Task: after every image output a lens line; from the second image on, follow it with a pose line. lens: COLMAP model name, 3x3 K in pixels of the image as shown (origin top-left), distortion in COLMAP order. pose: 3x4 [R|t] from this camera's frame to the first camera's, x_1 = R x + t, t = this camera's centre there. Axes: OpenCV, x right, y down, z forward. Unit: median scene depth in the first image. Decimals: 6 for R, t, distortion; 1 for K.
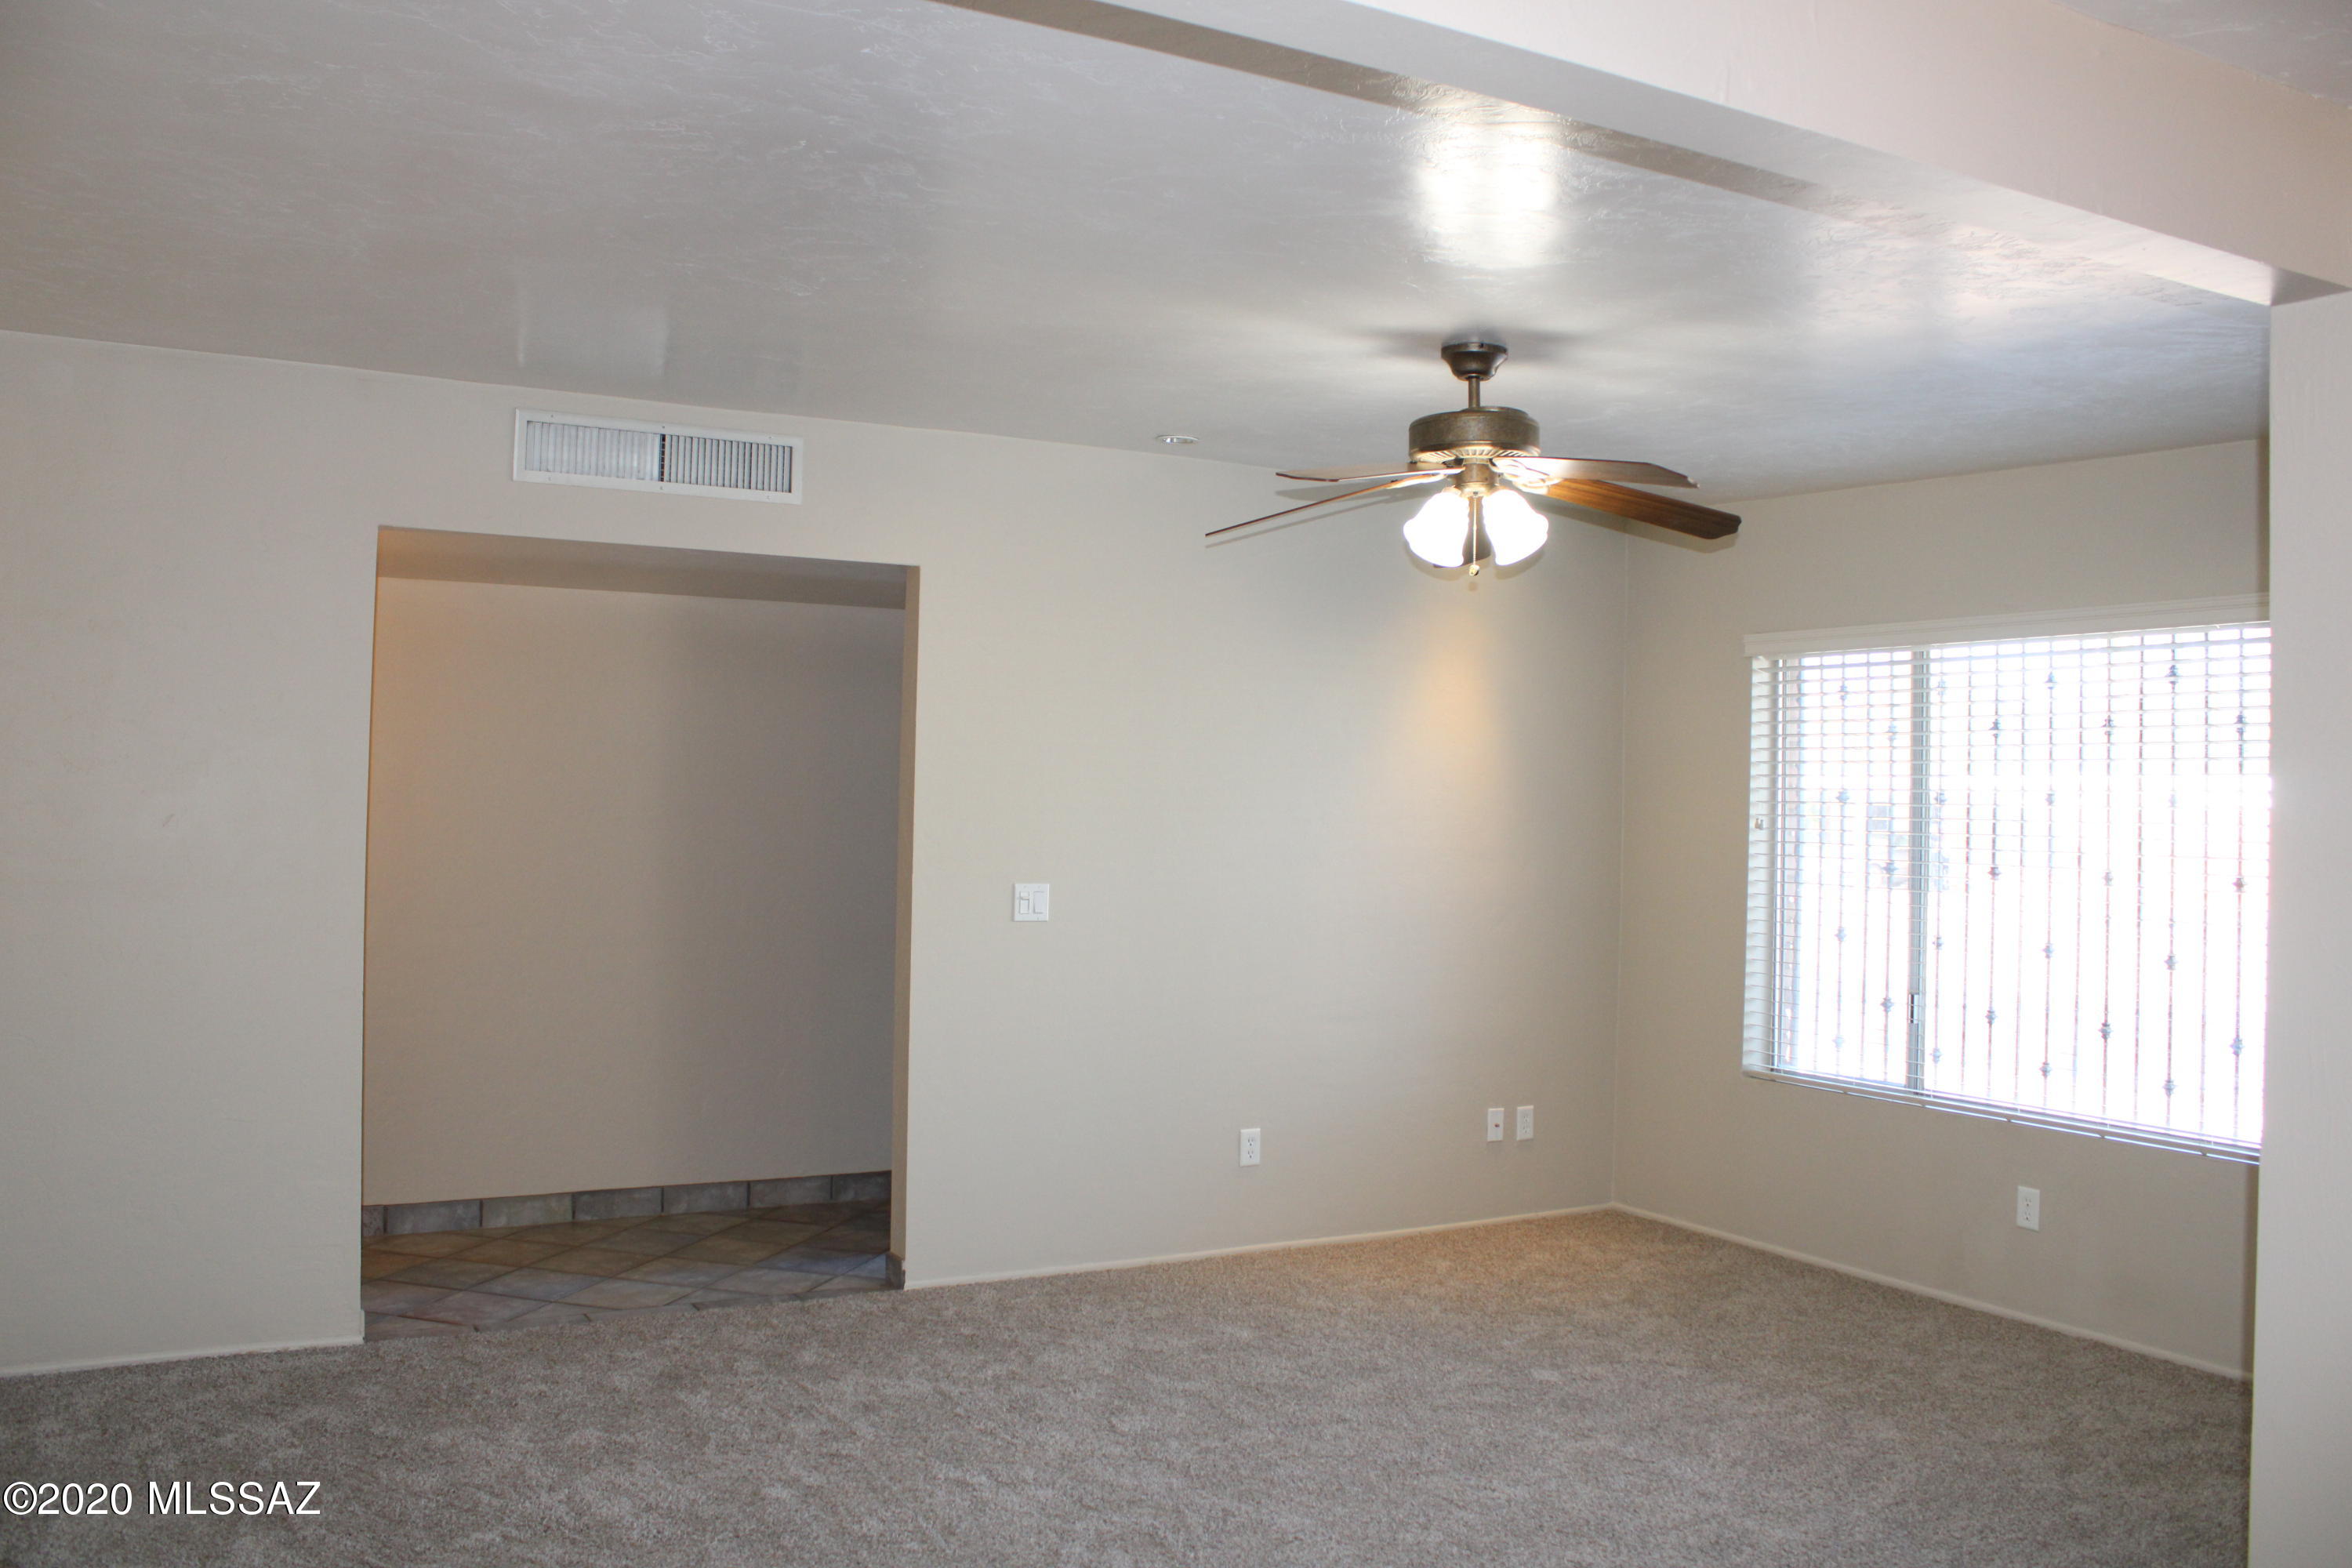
lens RADIAL K [[1940.6, 0, 1176.0], [0, 1940.6, 784.0], [0, 0, 1]] dist [-0.176708, 0.162940]
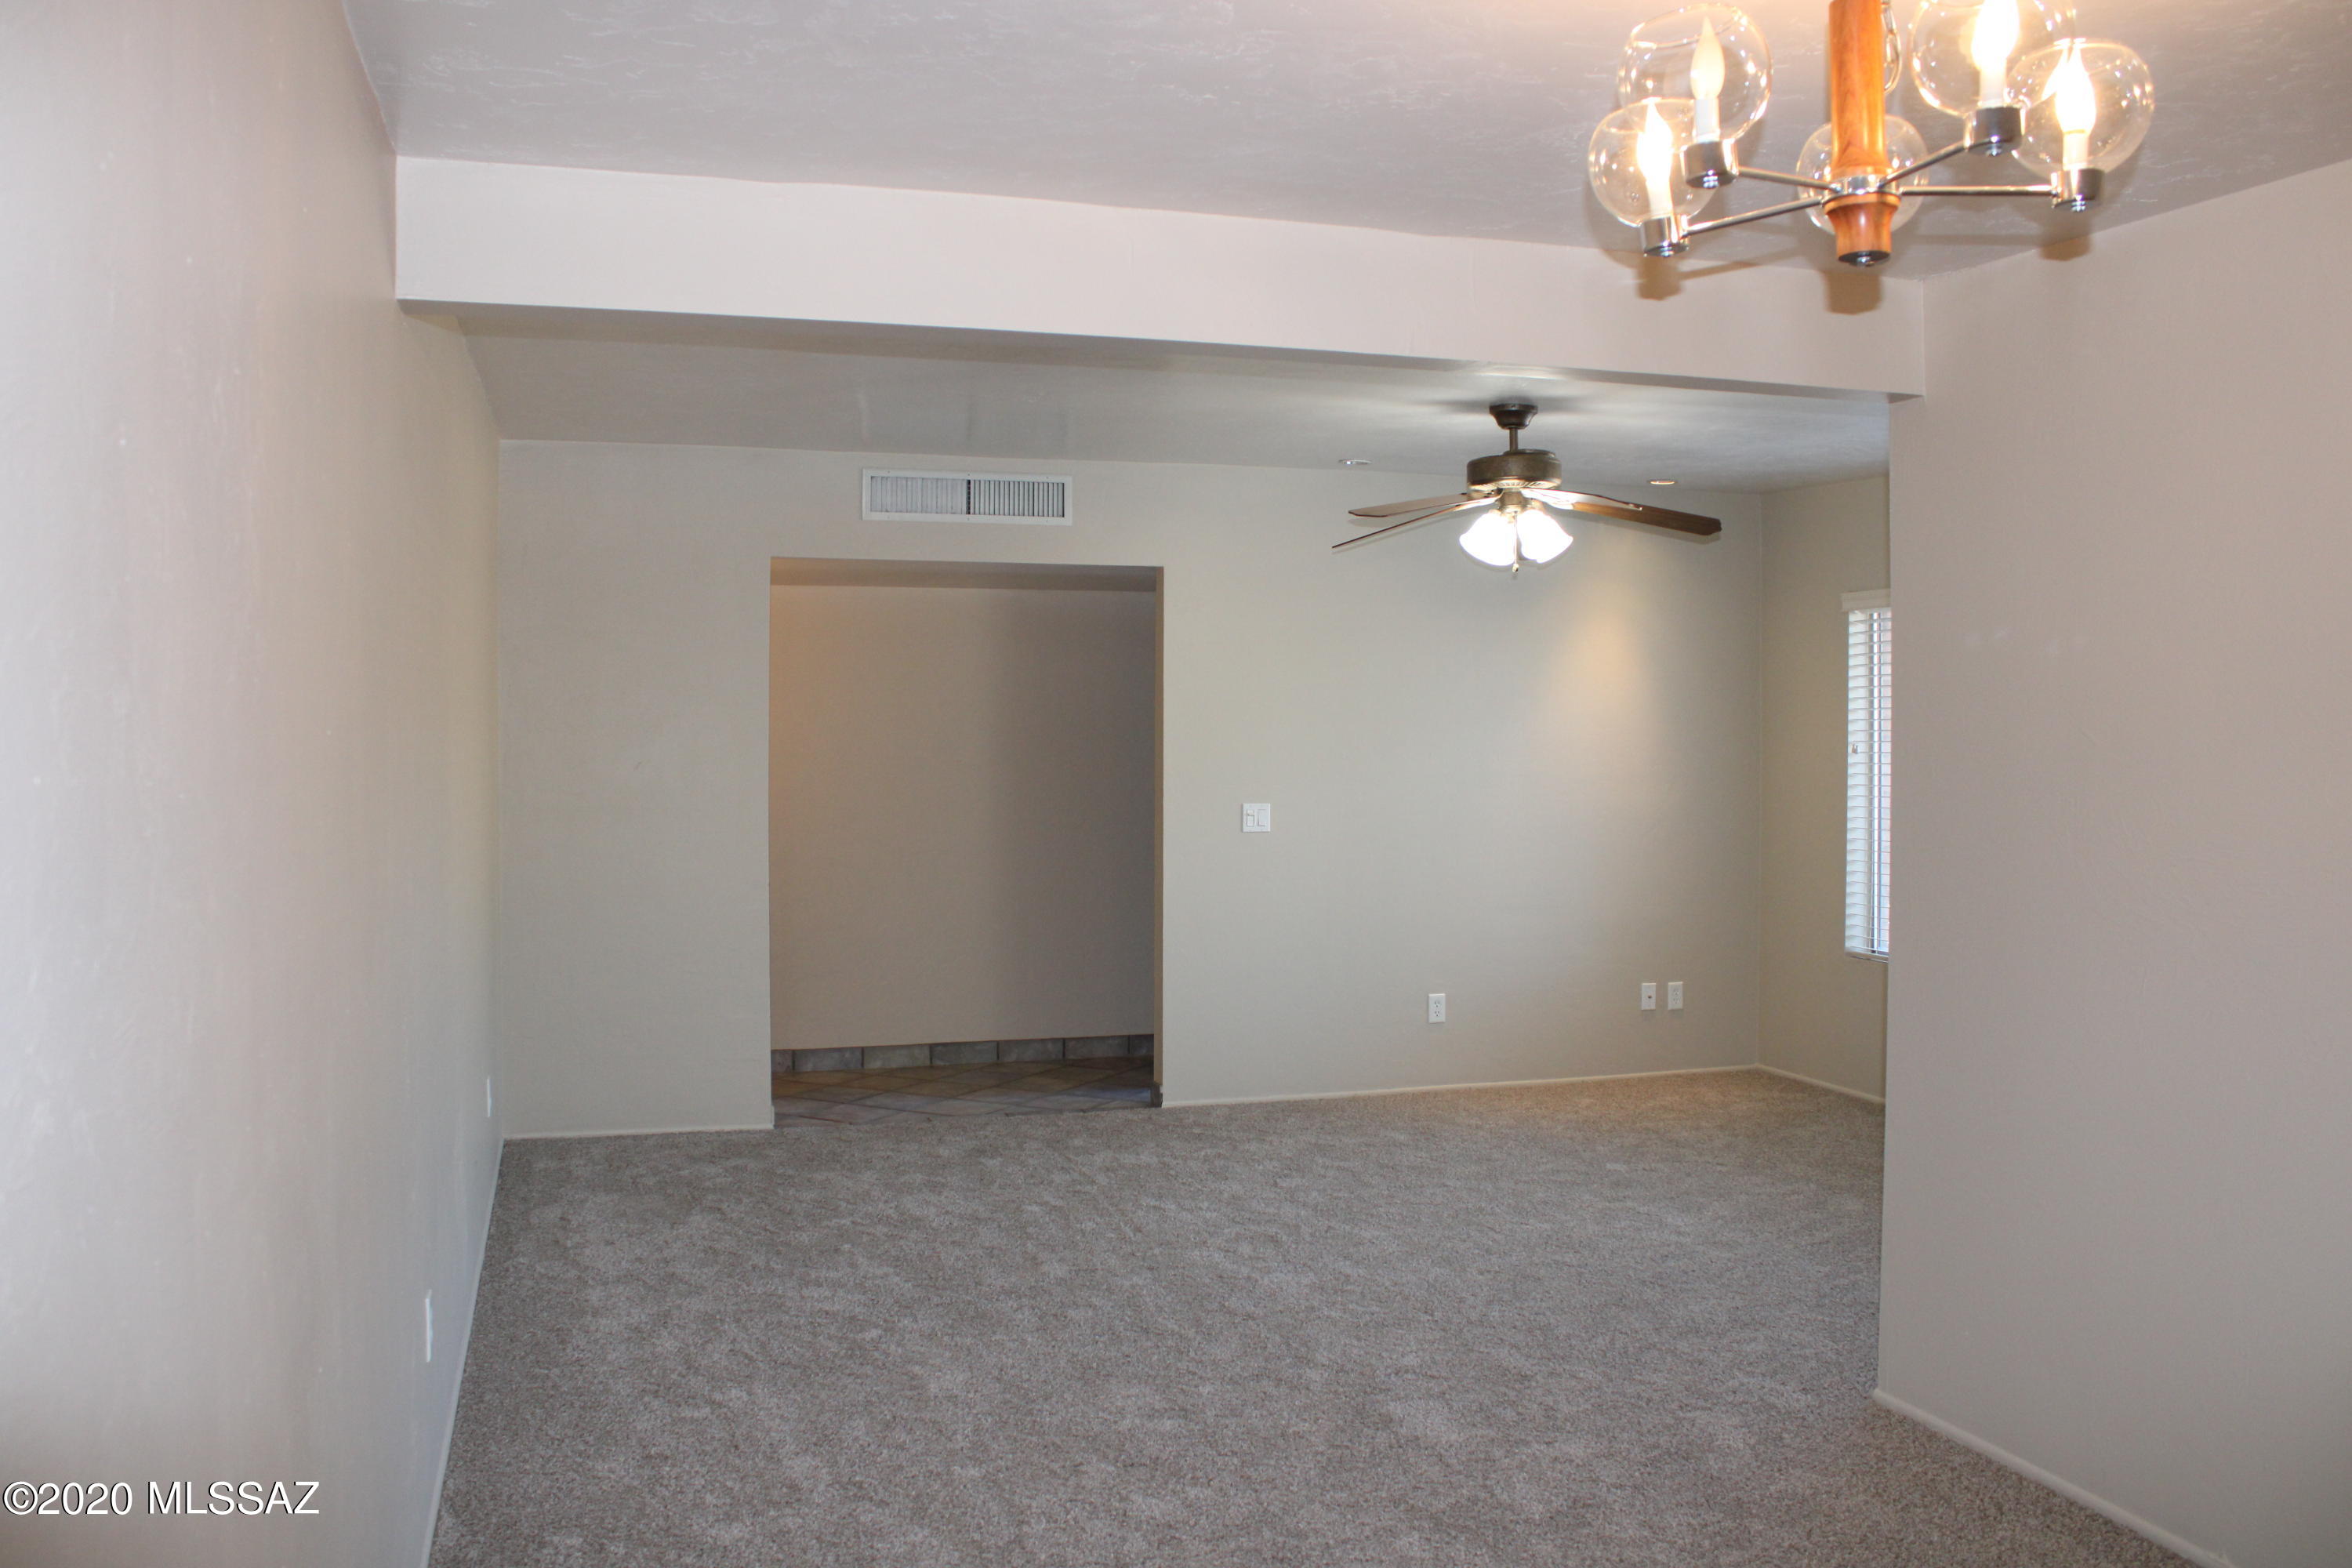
lens RADIAL K [[1940.6, 0, 1176.0], [0, 1940.6, 784.0], [0, 0, 1]] dist [-0.176708, 0.162940]
pose [[0.976860, -0.015291, -0.213331, 0.175926], [0.021467, 0.999414, 0.026662, 0.001990], [0.212798, -0.030625, 0.976616, -0.344718]]
